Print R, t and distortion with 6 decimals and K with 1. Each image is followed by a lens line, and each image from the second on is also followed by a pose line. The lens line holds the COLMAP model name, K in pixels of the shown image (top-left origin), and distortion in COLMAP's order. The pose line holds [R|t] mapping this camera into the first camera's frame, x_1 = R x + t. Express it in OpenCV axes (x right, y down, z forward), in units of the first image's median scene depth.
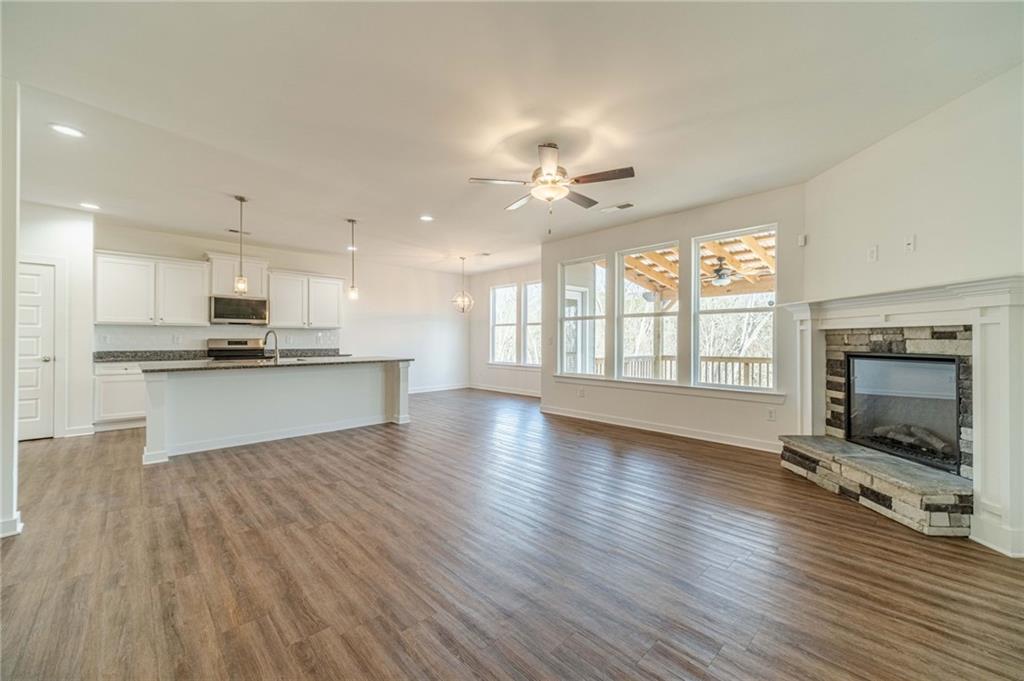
lens RADIAL K [[404.5, 0, 512.0], [0, 404.5, 340.5], [0, 0, 1]] dist [0.006376, -0.000111]
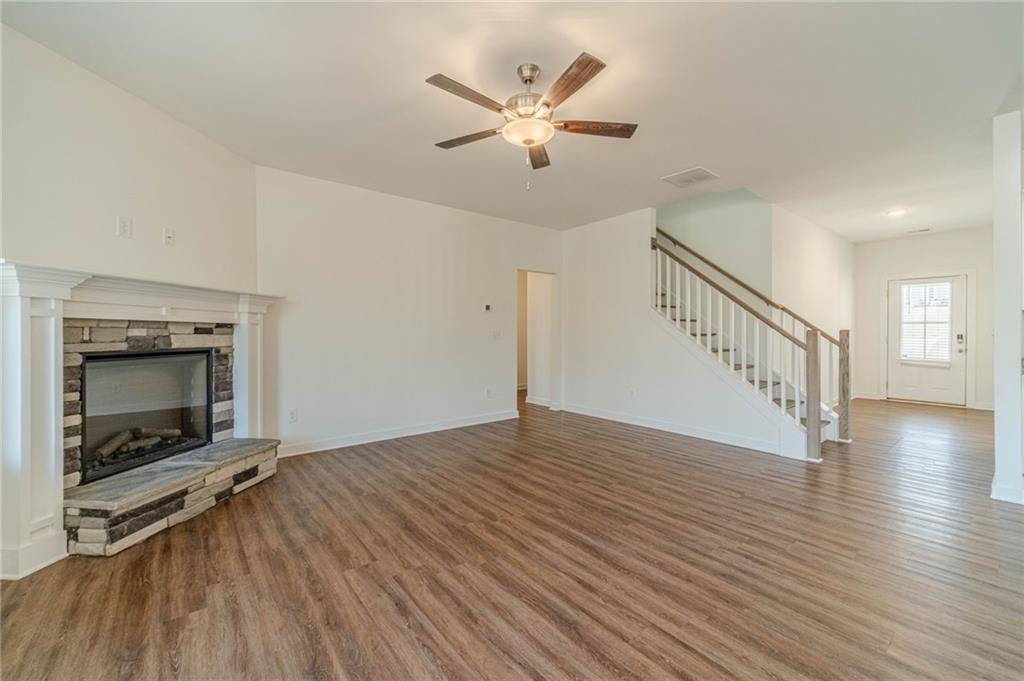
lens RADIAL K [[416.5, 0, 517.8], [0, 416.5, 336.0], [0, 0, 1]] dist [0.001958, 0.000151]
pose [[-0.997247, 0.000362, 0.074157, 0.061923], [0.000889, 0.999975, 0.007076, -0.004940], [-0.074152, 0.007123, -0.997222, 1.930279]]
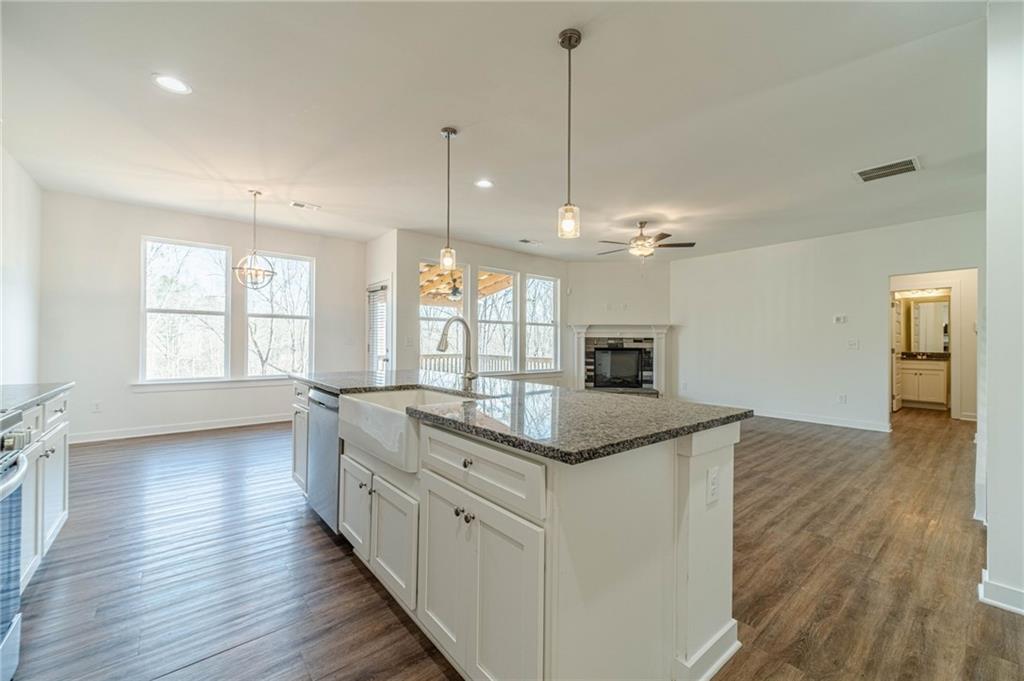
lens RADIAL K [[409.5, 0, 512.0], [0, 409.5, 340.5], [0, 0, 1]] dist [0.000912, 0.000112]
pose [[0.058990, 0.006564, 0.998237, -1.725110], [-0.004680, 0.999969, -0.006299, 0.004876], [-0.998248, -0.004300, 0.059018, 1.560676]]
